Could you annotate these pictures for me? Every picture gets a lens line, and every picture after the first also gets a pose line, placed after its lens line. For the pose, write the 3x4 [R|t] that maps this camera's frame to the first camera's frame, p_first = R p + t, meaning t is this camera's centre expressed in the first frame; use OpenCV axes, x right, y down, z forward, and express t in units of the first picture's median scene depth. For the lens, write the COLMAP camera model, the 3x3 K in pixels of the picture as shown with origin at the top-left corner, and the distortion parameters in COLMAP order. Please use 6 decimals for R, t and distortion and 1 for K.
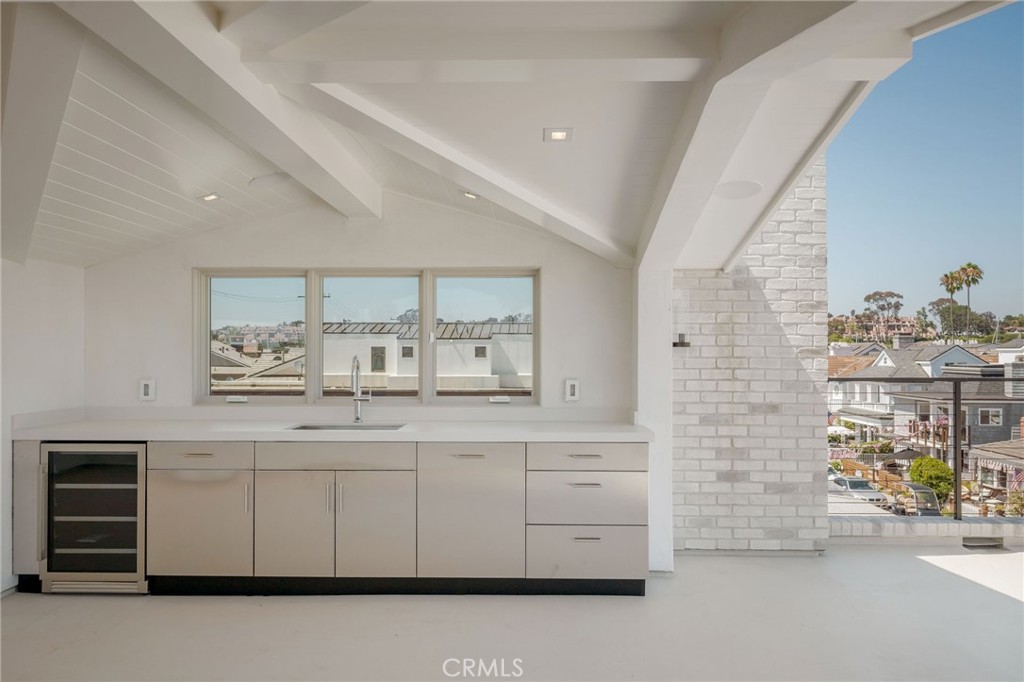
lens RADIAL K [[796.7, 0, 512.0], [0, 796.7, 342.4], [0, 0, 1]] dist [-0.002272, -0.000183]
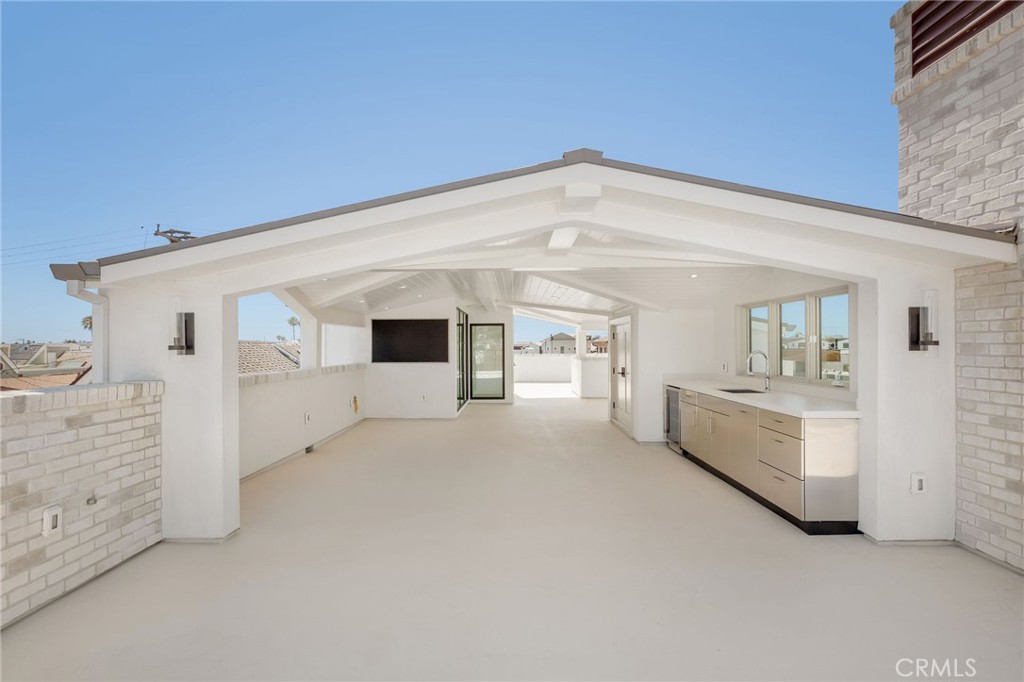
lens RADIAL K [[531.7, 0, 512.2], [0, 531.7, 343.2], [0, 0, 1]] dist [0.000302, 0.000039]
pose [[0.023648, -0.004547, -0.999710, 0.865196], [0.007296, 0.999964, -0.004376, 0.002405], [0.999694, -0.007190, 0.023681, 0.409665]]
